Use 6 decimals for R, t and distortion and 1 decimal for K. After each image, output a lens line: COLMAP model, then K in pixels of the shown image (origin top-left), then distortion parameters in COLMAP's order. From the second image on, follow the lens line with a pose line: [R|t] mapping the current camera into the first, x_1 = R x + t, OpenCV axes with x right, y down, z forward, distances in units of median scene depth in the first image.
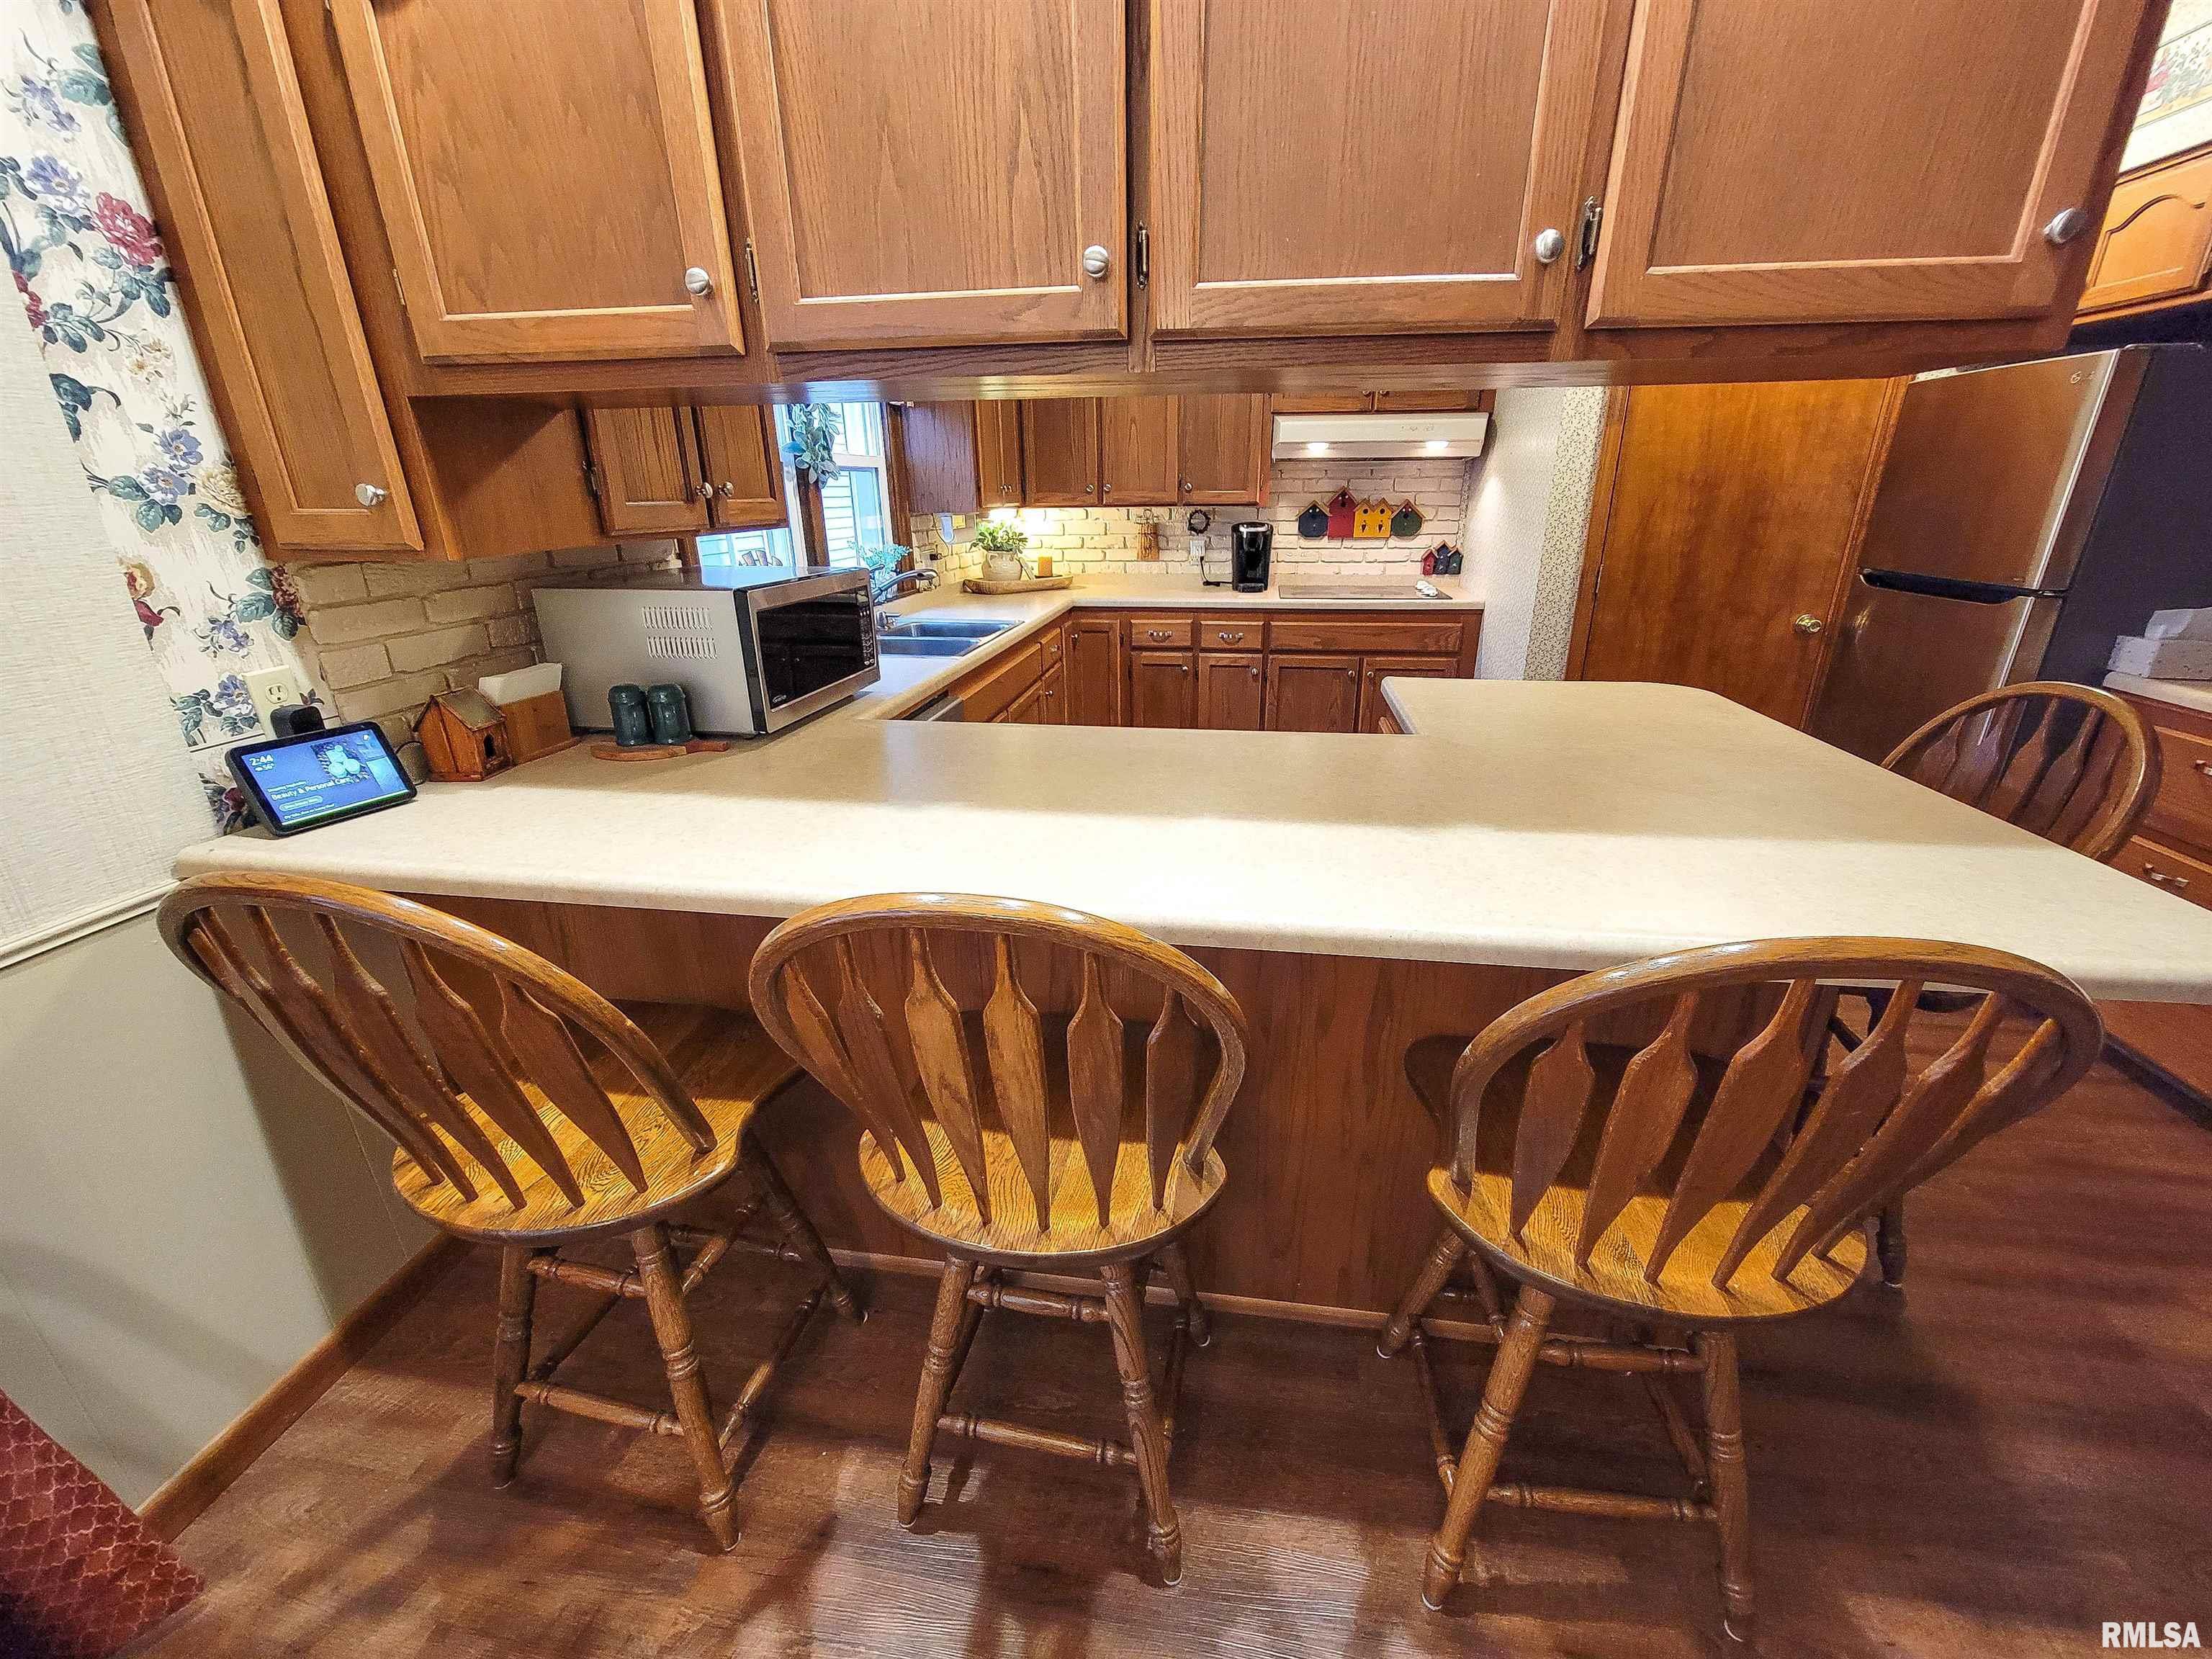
lens RADIAL K [[906.4, 0, 1119.8], [0, 906.4, 841.8], [0, 0, 1]] dist [0.000354, -0.003883]
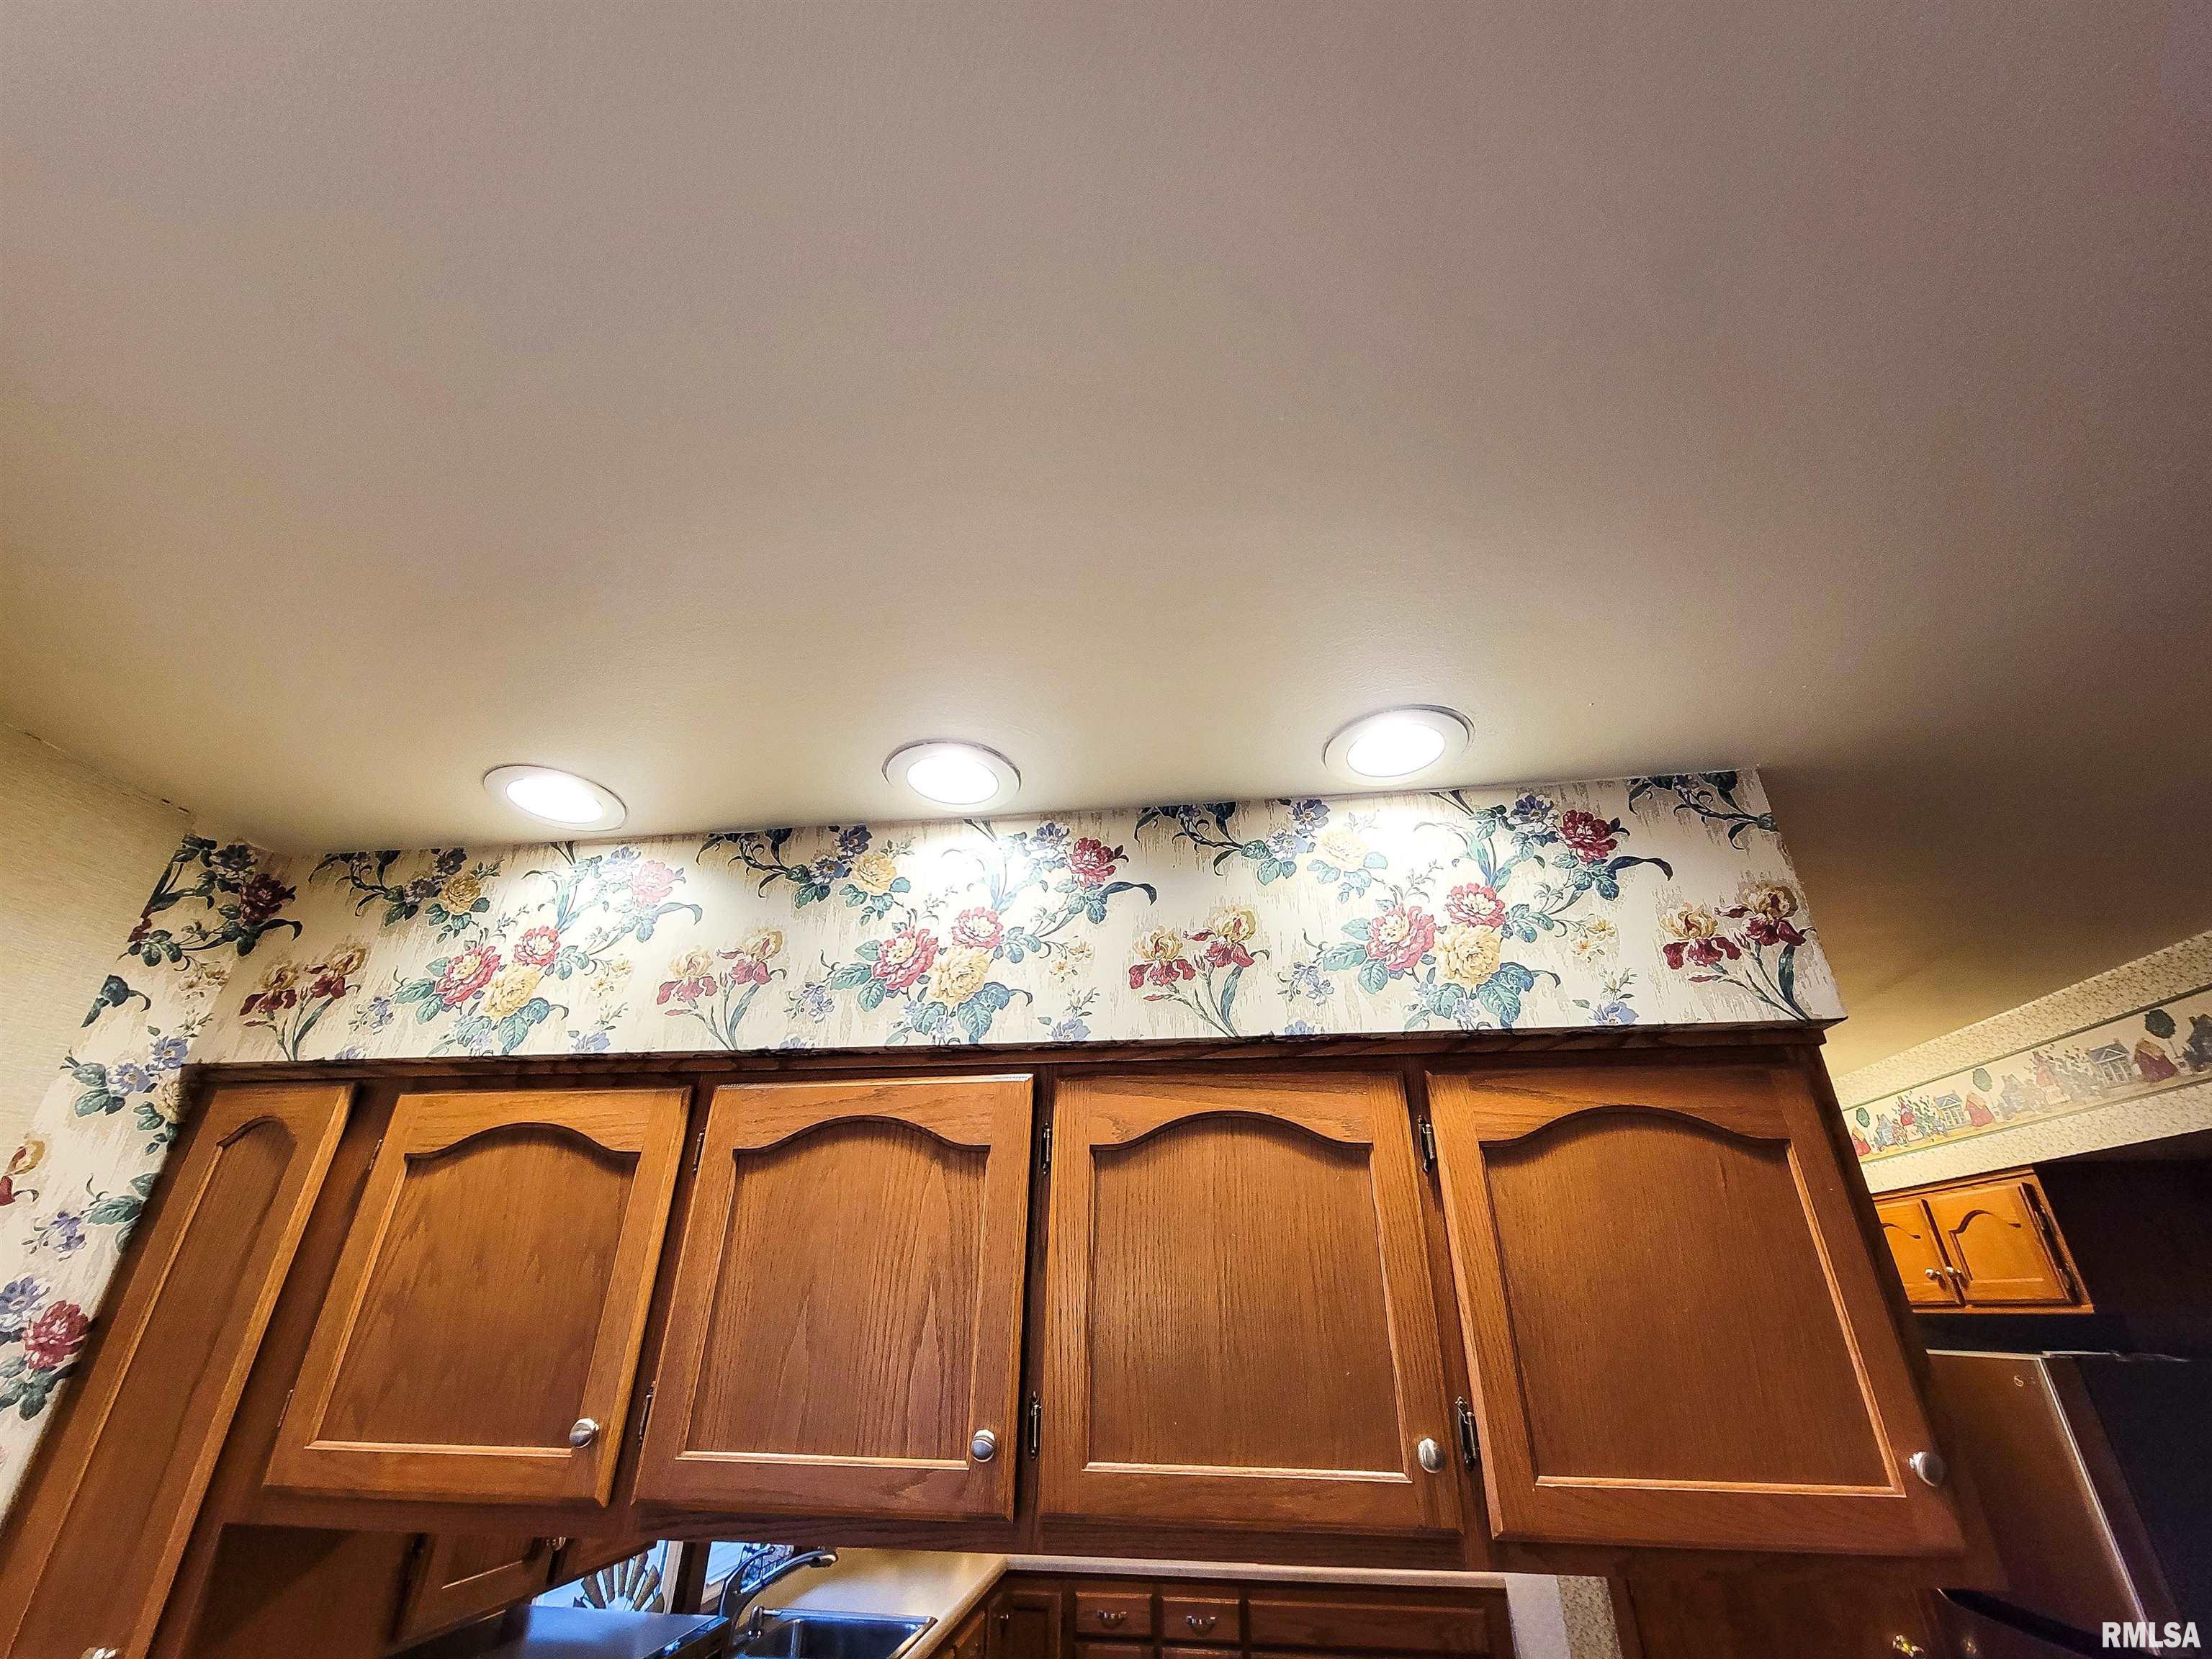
lens RADIAL K [[906.4, 0, 1116.9], [0, 906.4, 844.6], [0, 0, 1]] dist [0.000354, -0.003883]
pose [[0.999571, 0.024276, 0.016403, 0.077241], [-0.003468, 0.653964, -0.756518, -0.284217], [-0.029092, 0.756136, 0.653767, -0.133863]]
